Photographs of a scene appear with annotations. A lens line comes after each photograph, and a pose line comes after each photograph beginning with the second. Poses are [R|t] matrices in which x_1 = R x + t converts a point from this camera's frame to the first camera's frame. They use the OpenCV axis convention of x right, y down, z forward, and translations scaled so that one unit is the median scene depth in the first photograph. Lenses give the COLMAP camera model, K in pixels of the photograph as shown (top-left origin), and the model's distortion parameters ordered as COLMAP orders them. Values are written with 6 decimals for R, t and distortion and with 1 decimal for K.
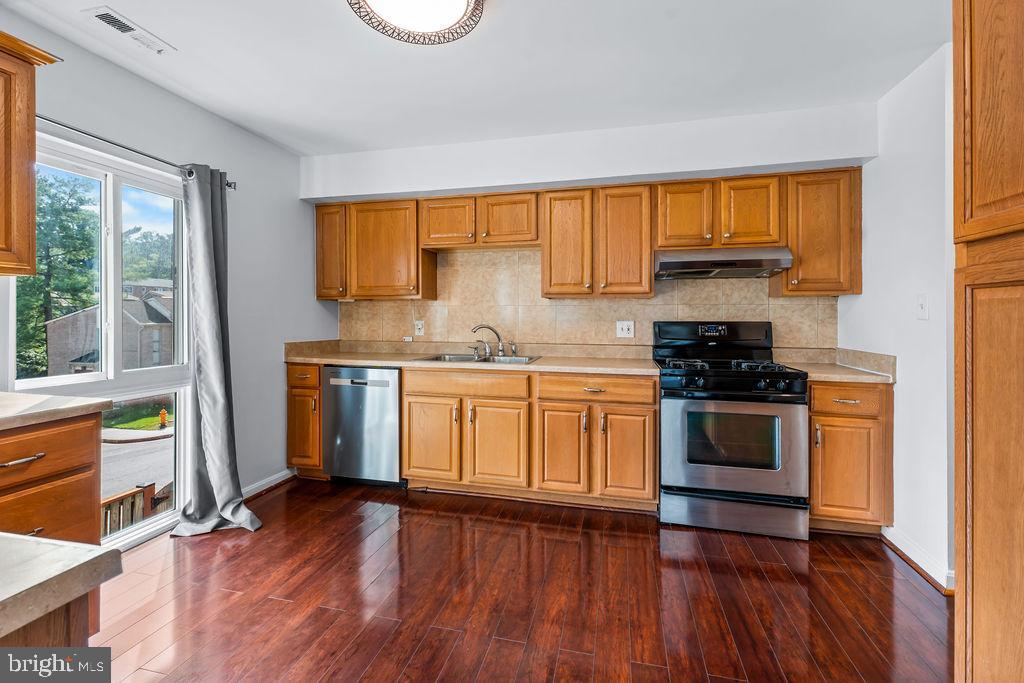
lens RADIAL K [[435.4, 0, 514.0], [0, 435.4, 318.2], [0, 0, 1]] dist [0.005862, -0.000040]
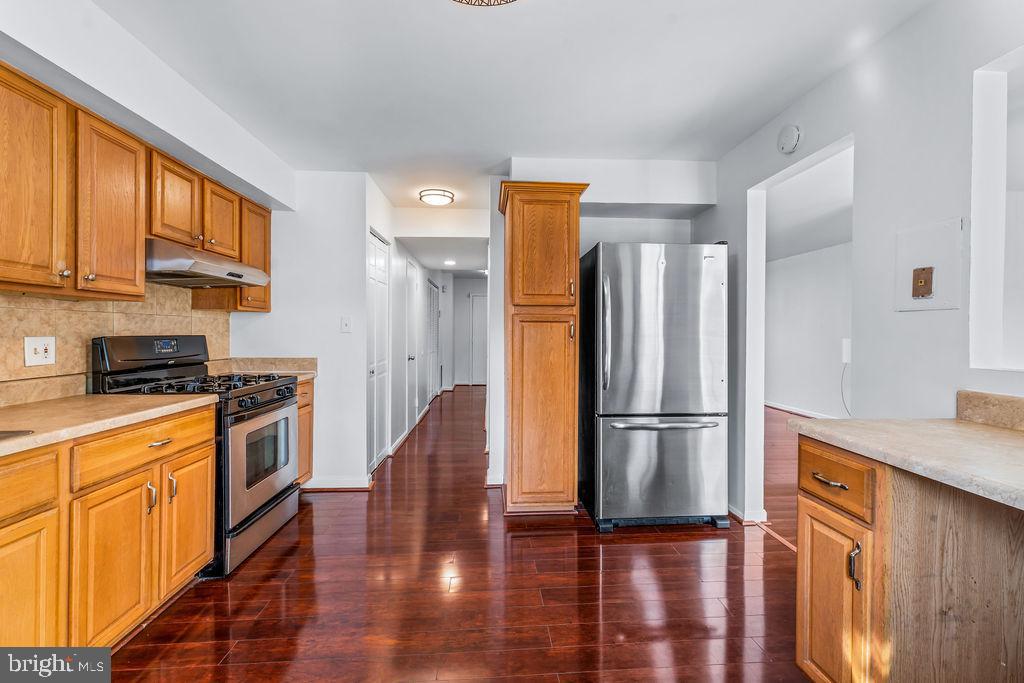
lens RADIAL K [[434.3, 0, 526.1], [0, 434.3, 333.6], [0, 0, 1]] dist [0.001869, 0.000066]
pose [[-0.307592, -0.007426, 0.951490, -0.528055], [-0.003192, 0.999972, 0.006772, -0.004211], [-0.951513, -0.000954, -0.307607, 0.590104]]
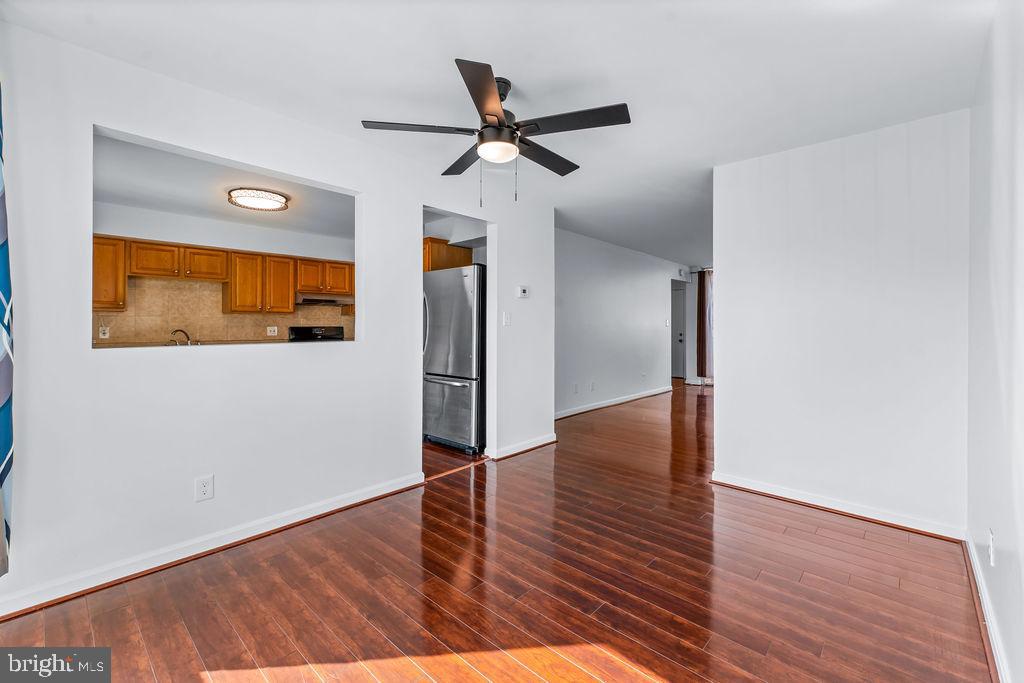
lens RADIAL K [[435.4, 0, 514.0], [0, 435.4, 318.2], [0, 0, 1]] dist [0.005862, -0.000040]
pose [[0.482533, 0.013761, 0.875770, -0.907015], [0.002983, 0.999845, -0.017354, 0.006359], [-0.875873, 0.010987, 0.482417, -0.816932]]
